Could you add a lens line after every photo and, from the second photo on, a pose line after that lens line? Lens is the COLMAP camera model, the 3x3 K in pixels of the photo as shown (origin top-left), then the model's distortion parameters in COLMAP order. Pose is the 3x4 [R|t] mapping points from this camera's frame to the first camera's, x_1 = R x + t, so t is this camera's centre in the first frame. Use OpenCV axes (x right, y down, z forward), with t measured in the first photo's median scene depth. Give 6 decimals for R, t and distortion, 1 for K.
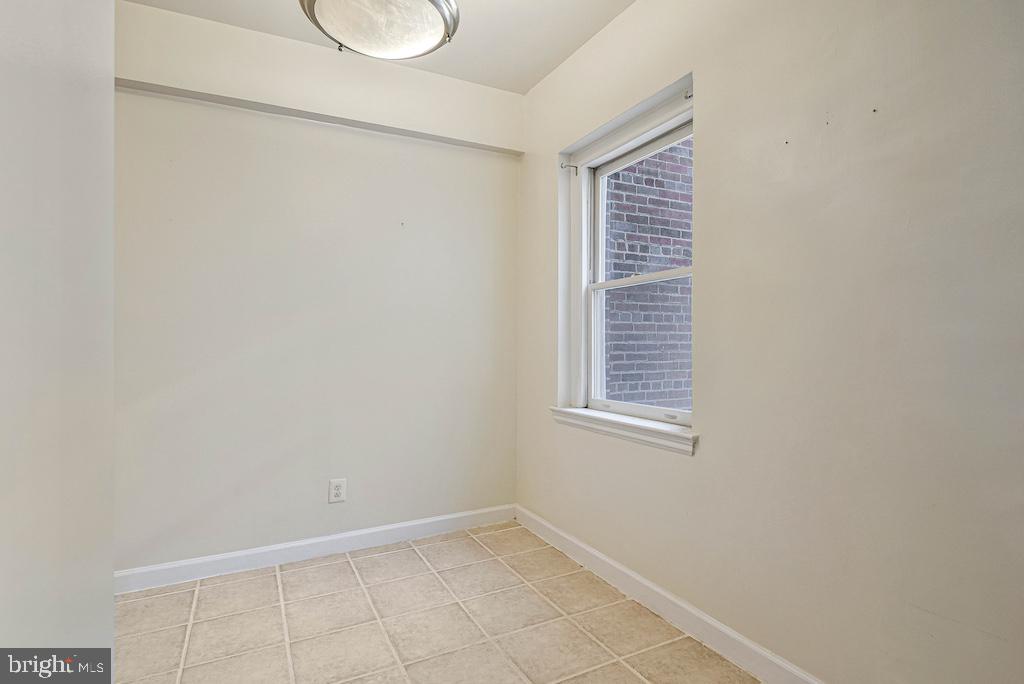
lens RADIAL K [[520.9, 0, 512.0], [0, 520.9, 342.0], [0, 0, 1]] dist [0.001420, -0.017249]
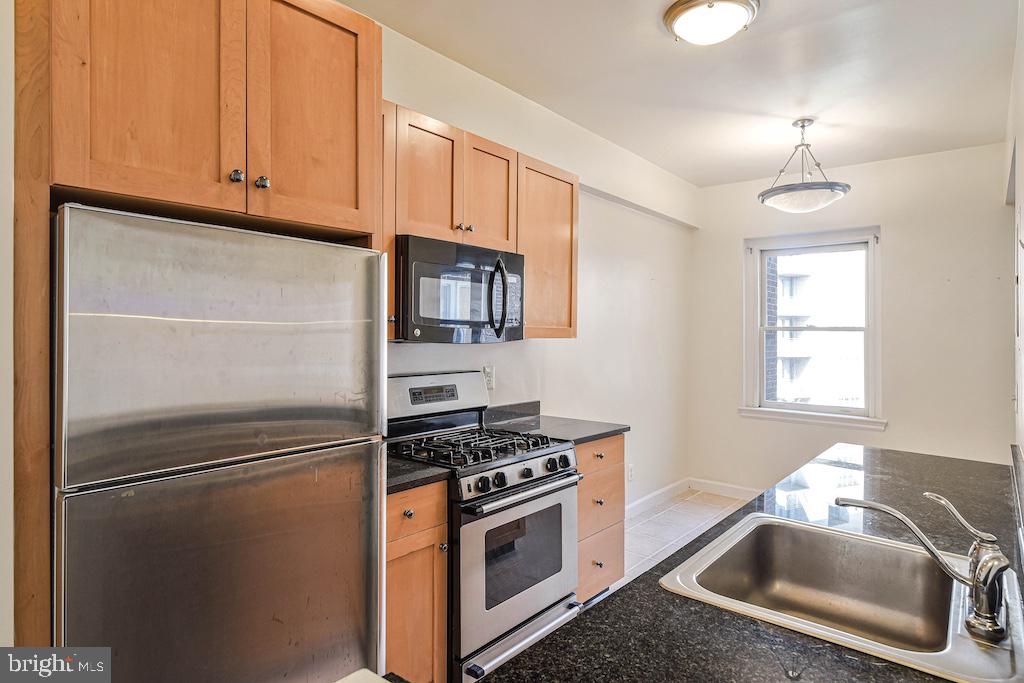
lens RADIAL K [[581.5, 0, 512.0], [0, 581.5, 341.5], [0, 0, 1]] dist [-0.000780, -0.000359]
pose [[0.920077, 0.015631, 0.391425, -1.430329], [-0.020795, 0.999744, 0.008956, -0.084950], [-0.391184, -0.016380, 0.920167, -0.347483]]
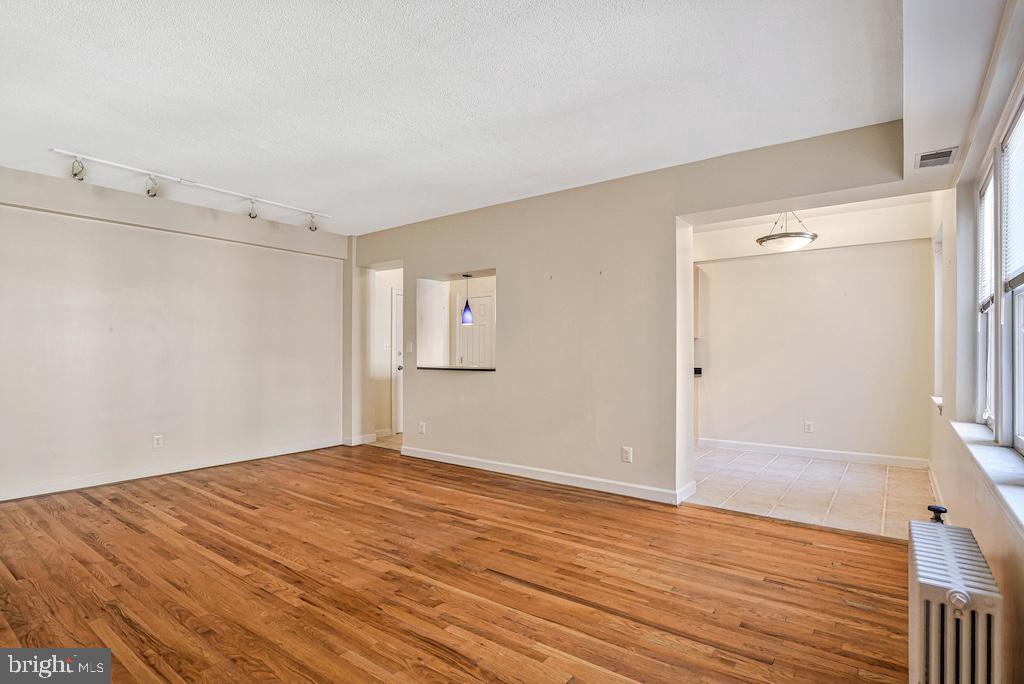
lens RADIAL K [[509.0, 0, 512.0], [0, 509.0, 342.0], [0, 0, 1]] dist [-0.002838, -0.028615]
pose [[0.437431, -0.010091, -0.899196, 1.113170], [-0.007545, 0.999861, -0.014891, -0.016226], [0.899221, 0.013298, 0.437293, -1.096106]]
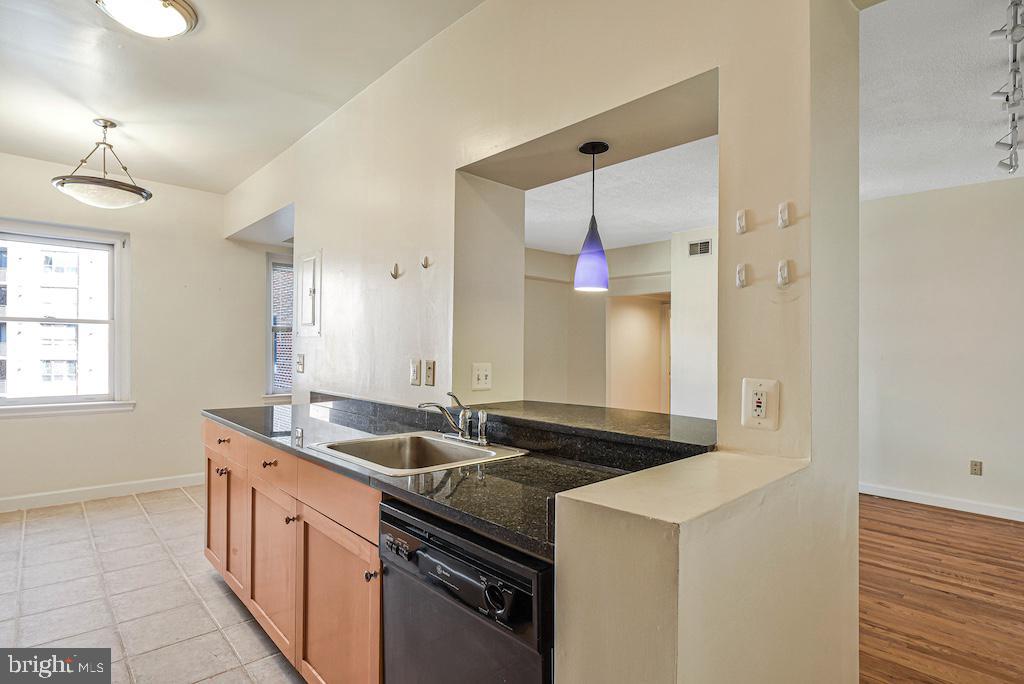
lens RADIAL K [[506.6, 0, 489.2], [0, 506.6, 349.1], [0, 0, 1]] dist [0.000833, -0.015853]
pose [[-0.259694, 0.008136, 0.965657, -1.755394], [-0.004489, 0.999944, -0.009632, -0.025095], [-0.965681, -0.006836, -0.259643, 0.086590]]
